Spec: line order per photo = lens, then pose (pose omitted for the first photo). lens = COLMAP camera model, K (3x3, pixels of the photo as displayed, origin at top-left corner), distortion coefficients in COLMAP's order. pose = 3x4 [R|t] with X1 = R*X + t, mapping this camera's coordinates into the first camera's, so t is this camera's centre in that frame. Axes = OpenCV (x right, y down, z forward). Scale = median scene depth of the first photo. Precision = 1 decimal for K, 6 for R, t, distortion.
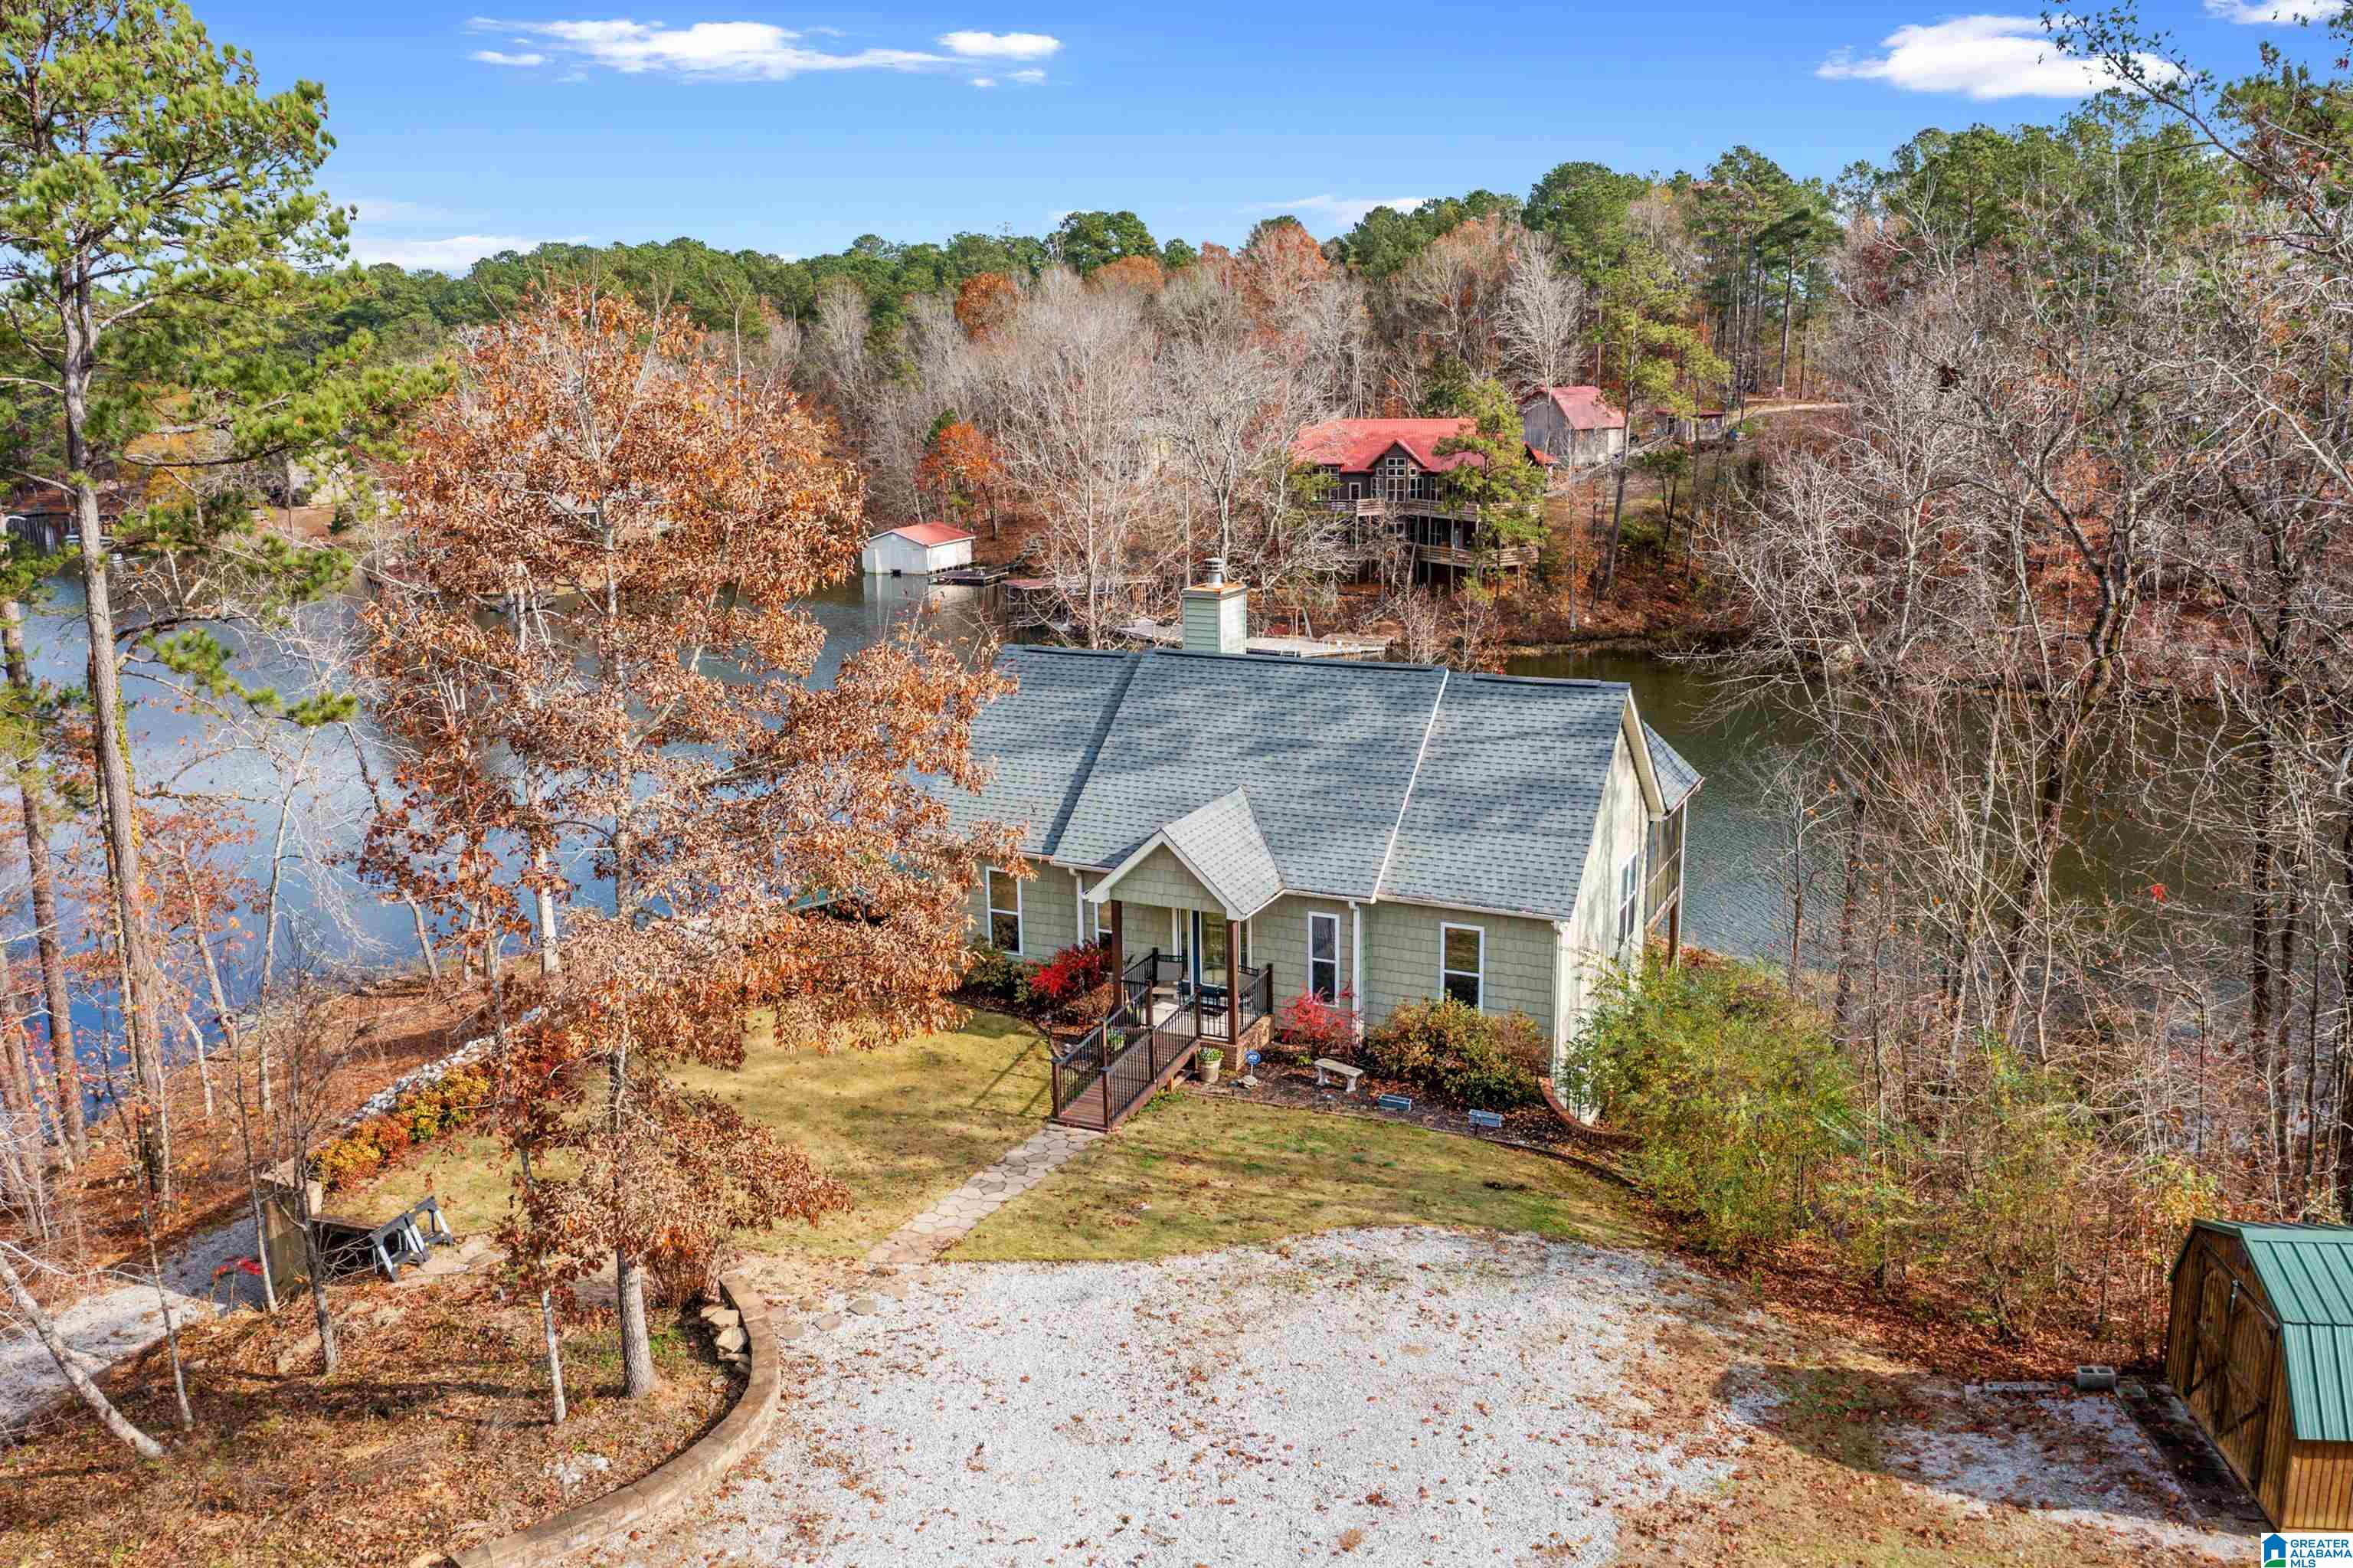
lens RADIAL K [[1832.4, 0, 1183.8], [0, 1832.4, 790.2], [0, 0, 1]] dist [-0.021848, -0.001136]
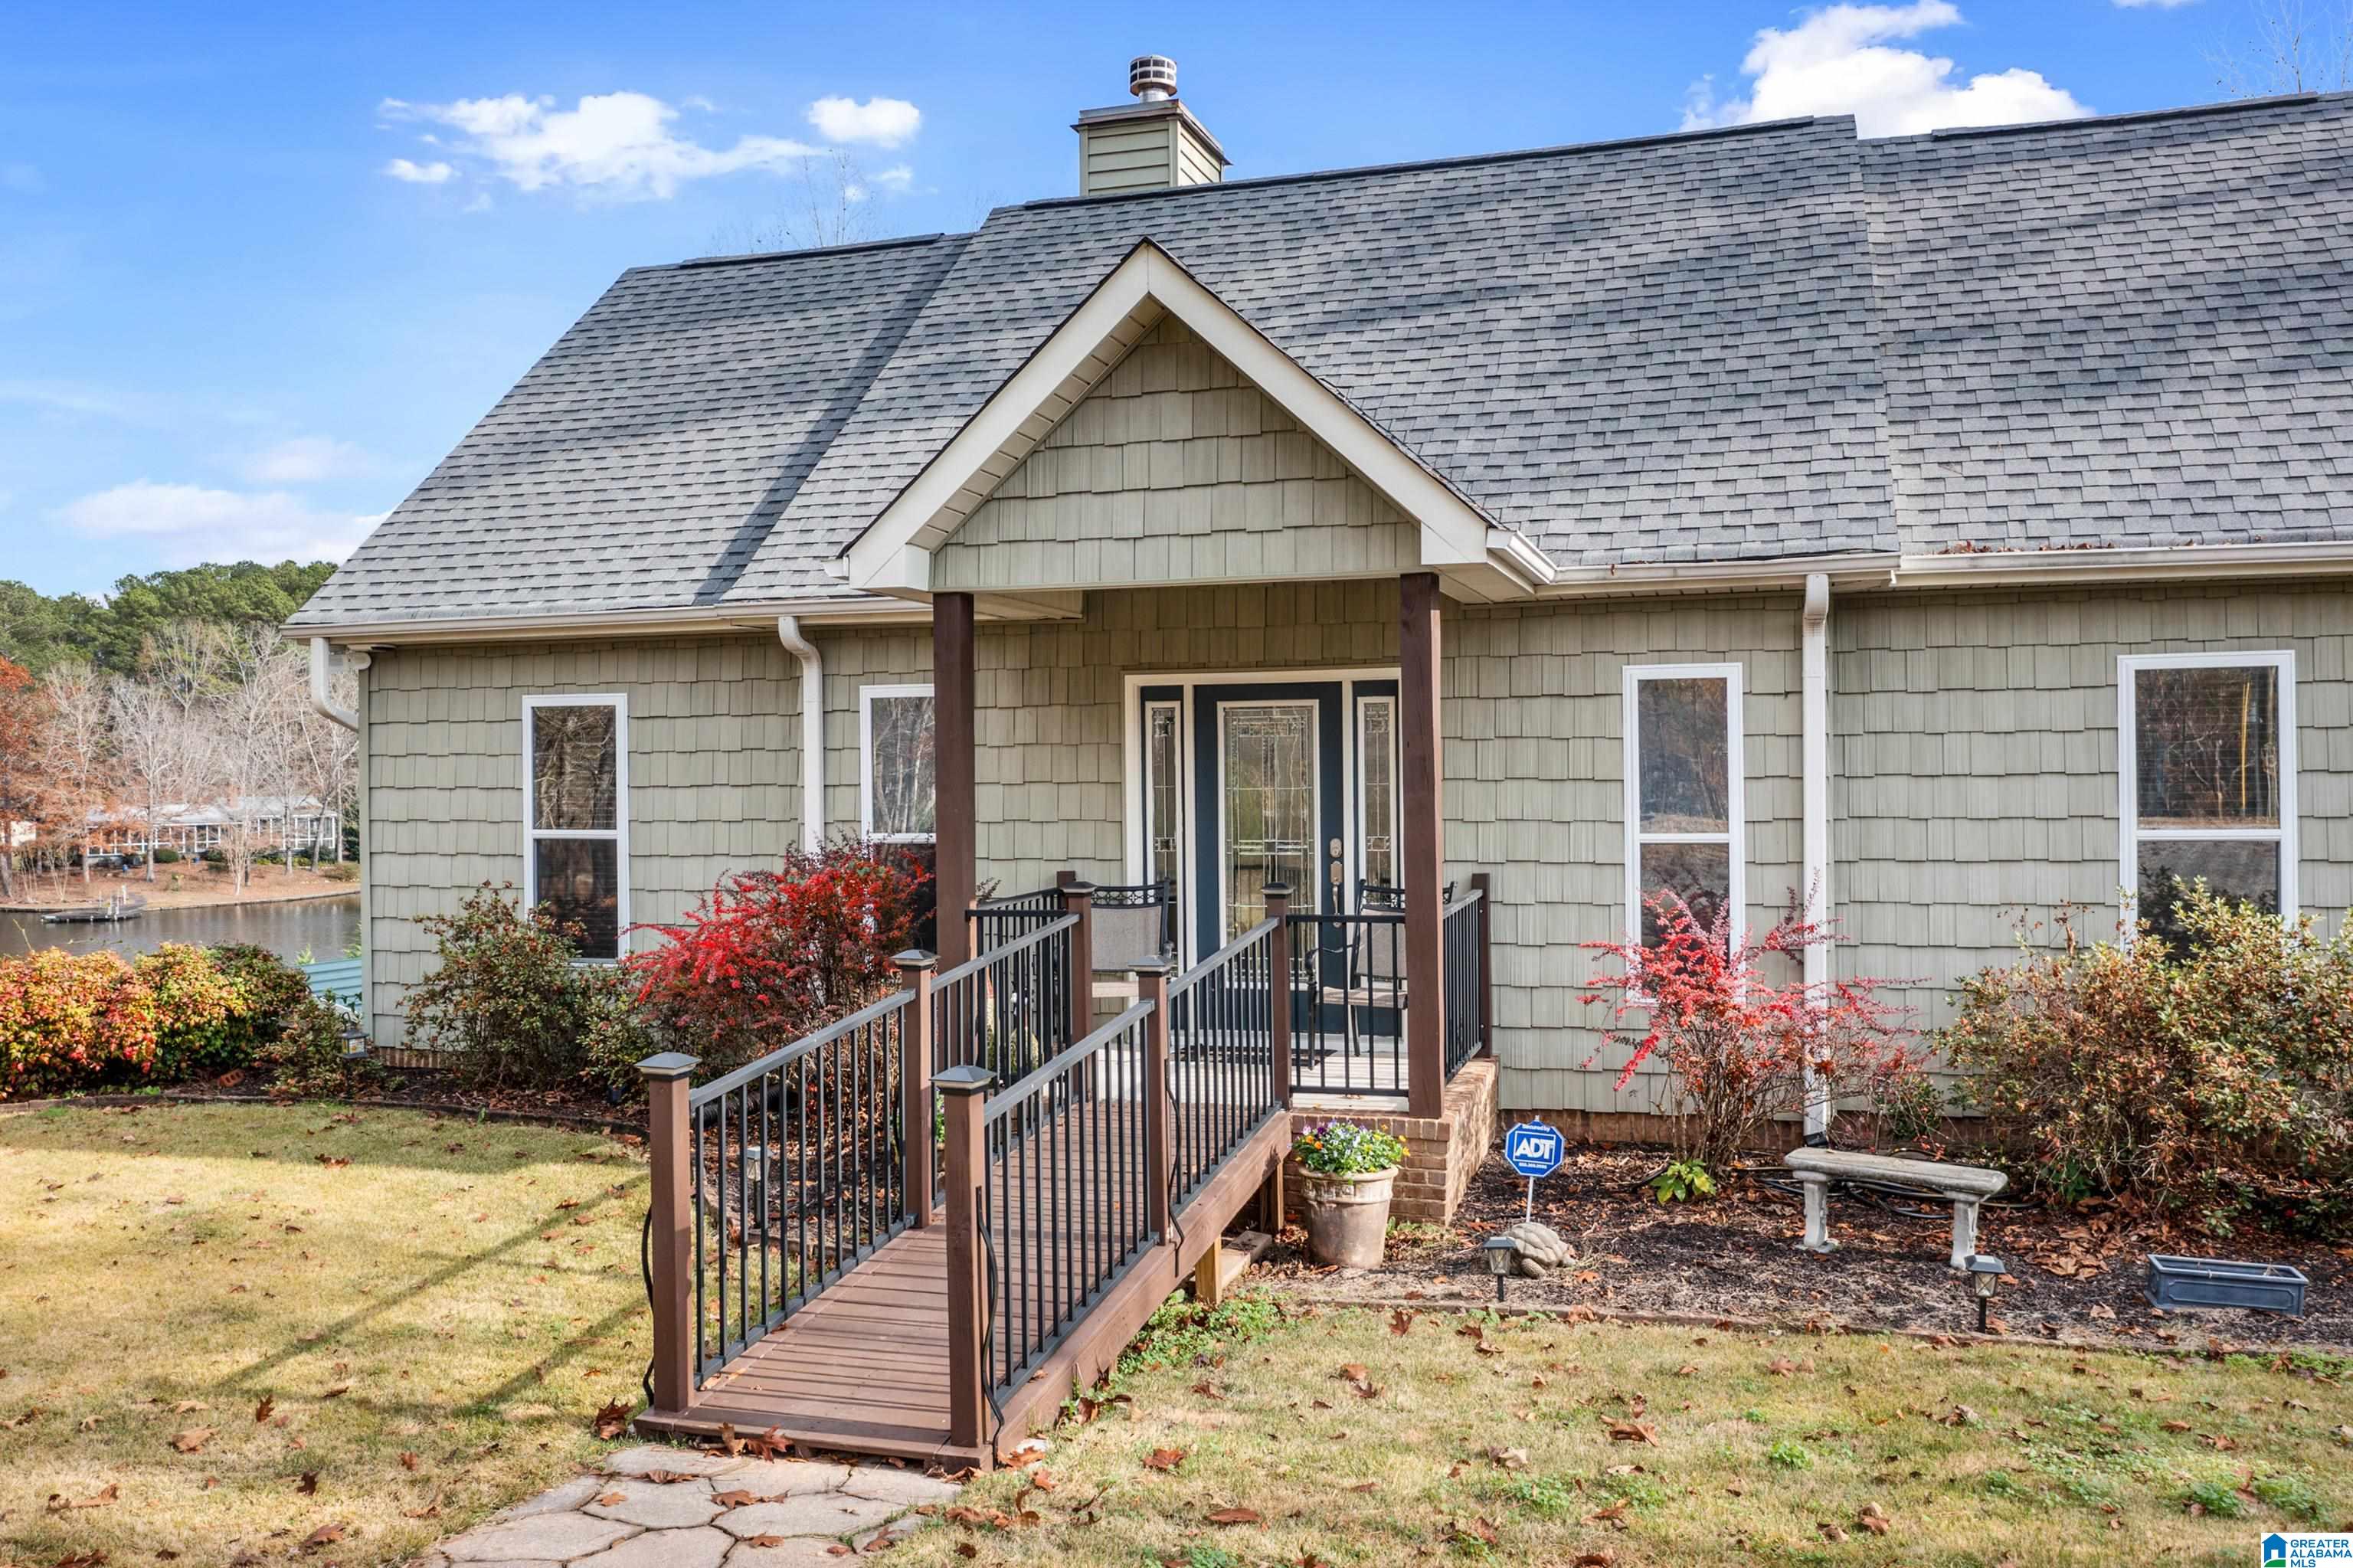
lens RADIAL K [[1844.2, 0, 1176.5], [0, 1844.2, 784.0], [0, 0, 1]] dist [-0.038734, 0.001703]
pose [[0.990215, 0.001202, 0.139548, -0.040059], [0.028939, 0.976458, -0.213760, 0.138476], [-0.136520, 0.215706, 0.966868, 0.705695]]
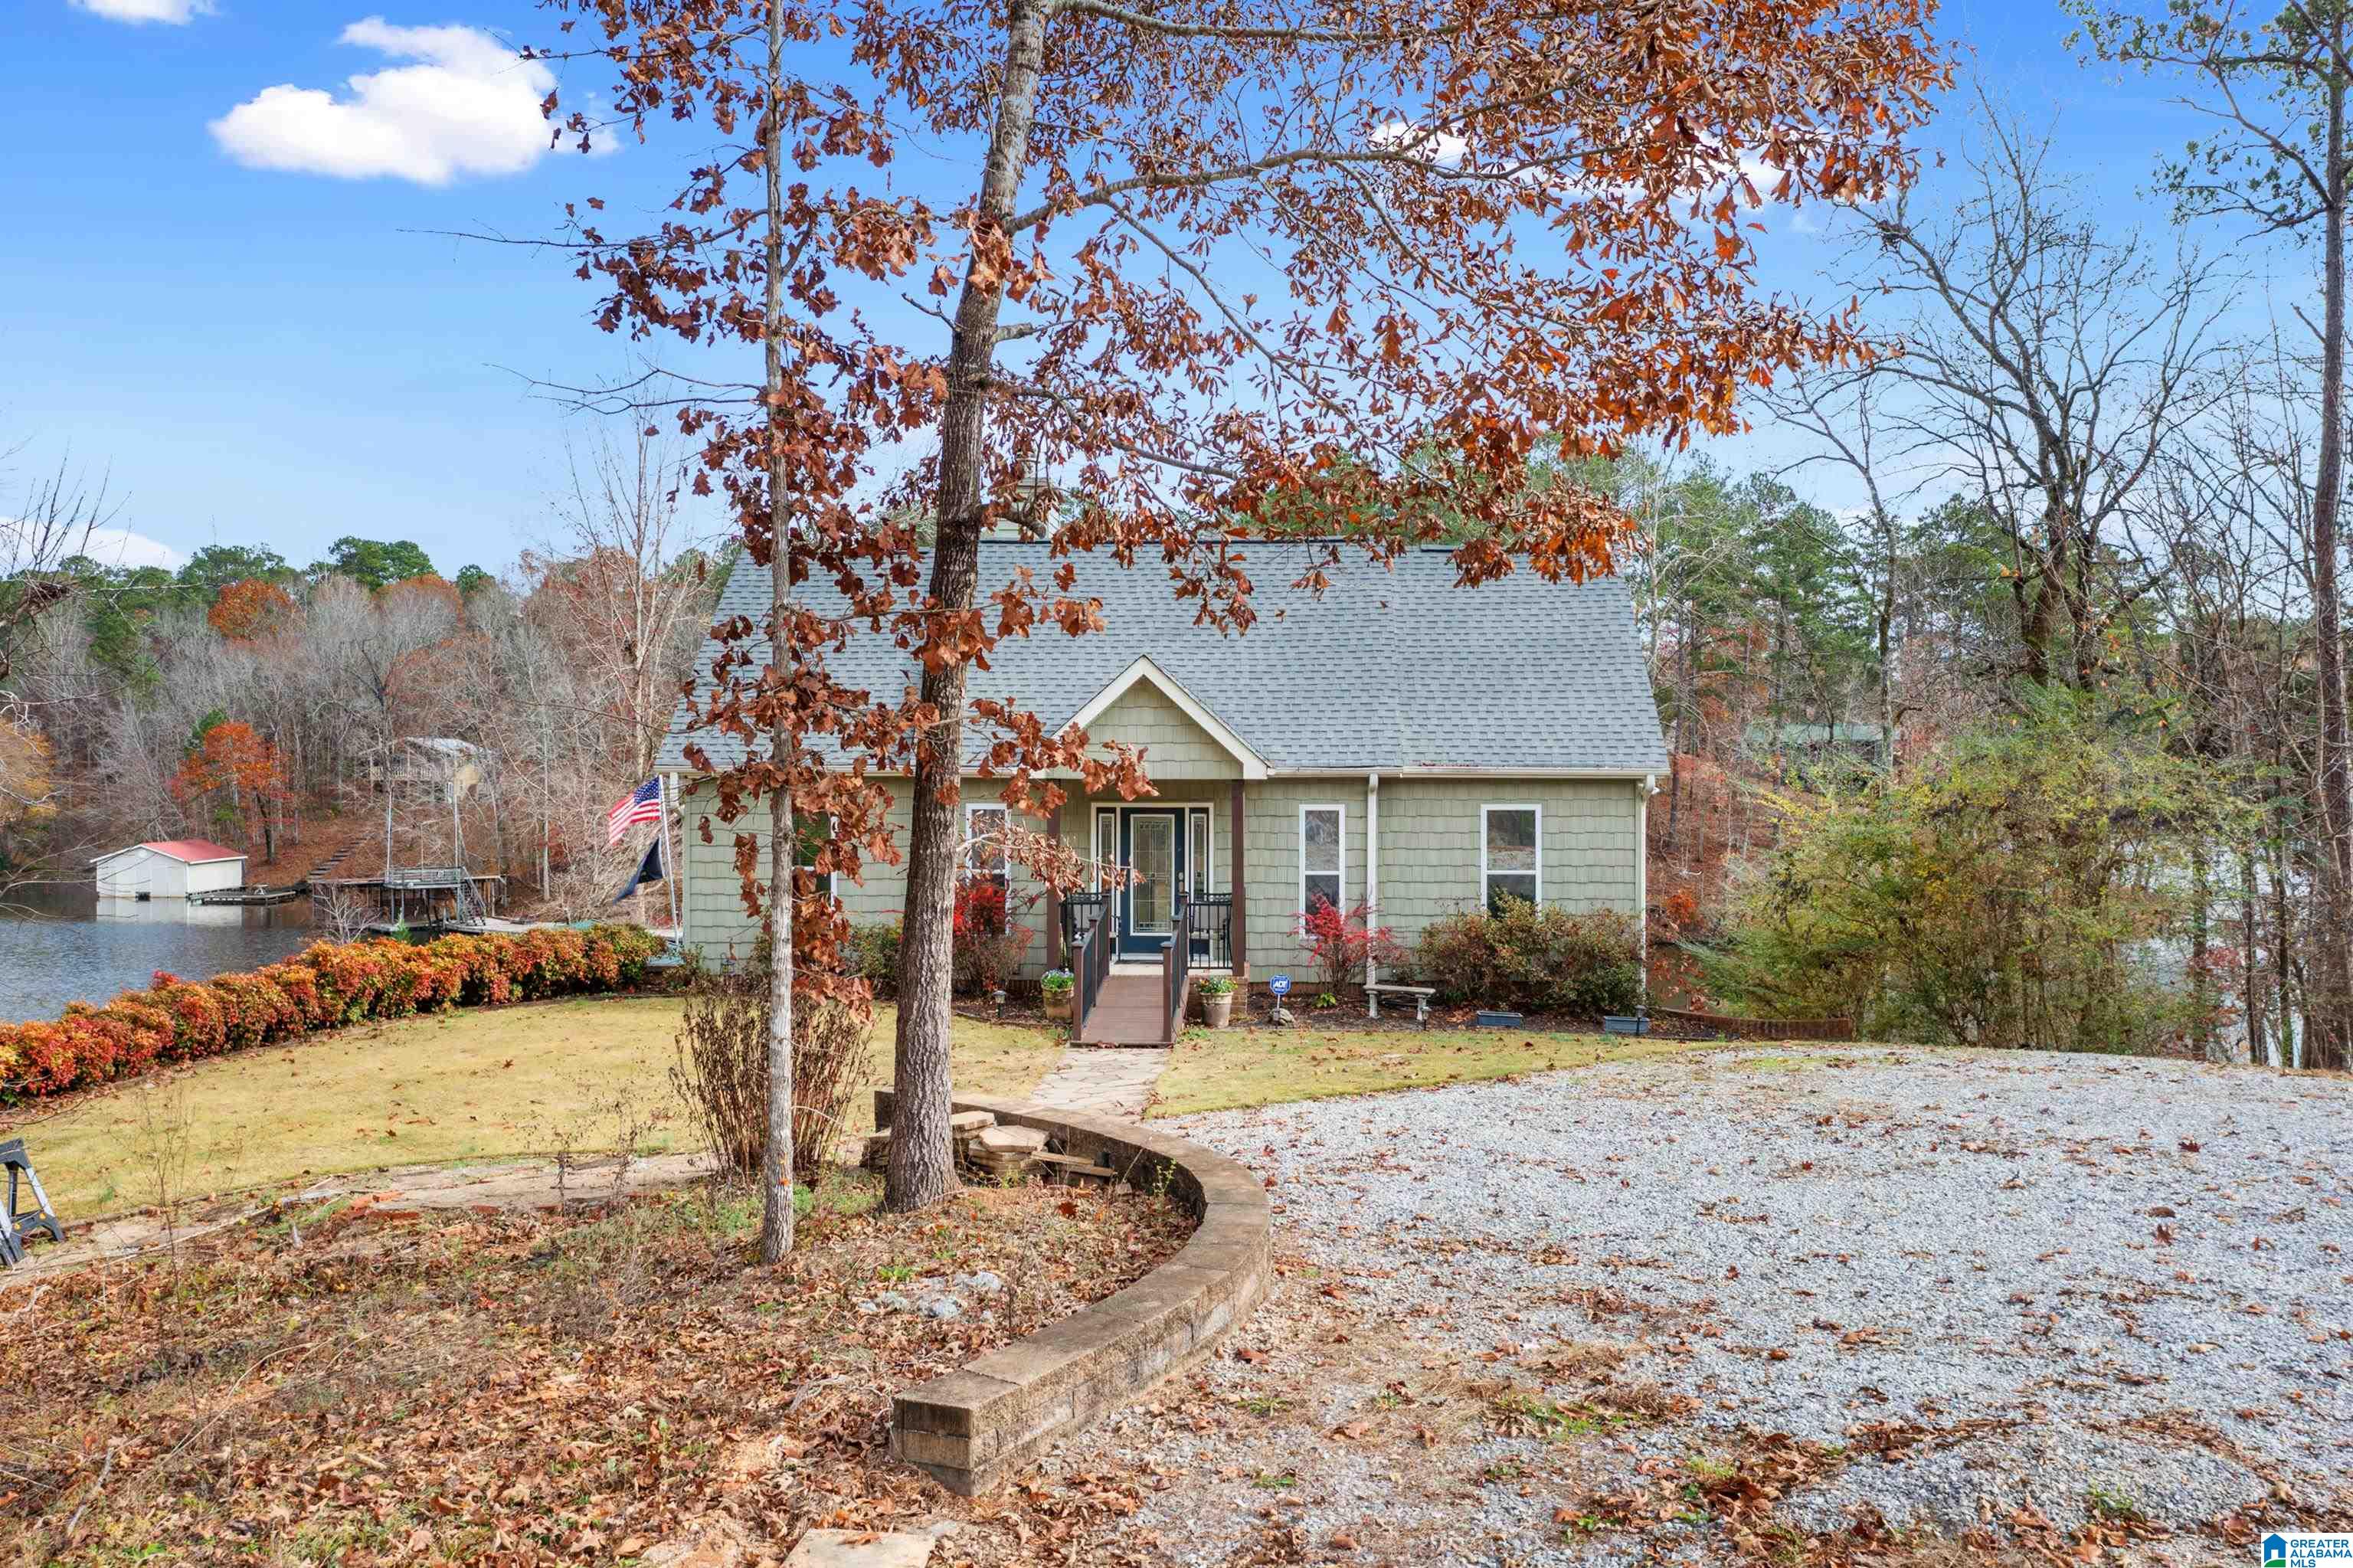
lens RADIAL K [[1832.4, 0, 1183.8], [0, 1832.4, 790.2], [0, 0, 1]] dist [-0.021848, -0.001136]
pose [[0.921389, 0.010800, 0.388493, -0.246446], [0.072129, 0.977495, -0.198244, 0.193549], [-0.381891, 0.210682, 0.899874, 0.348420]]
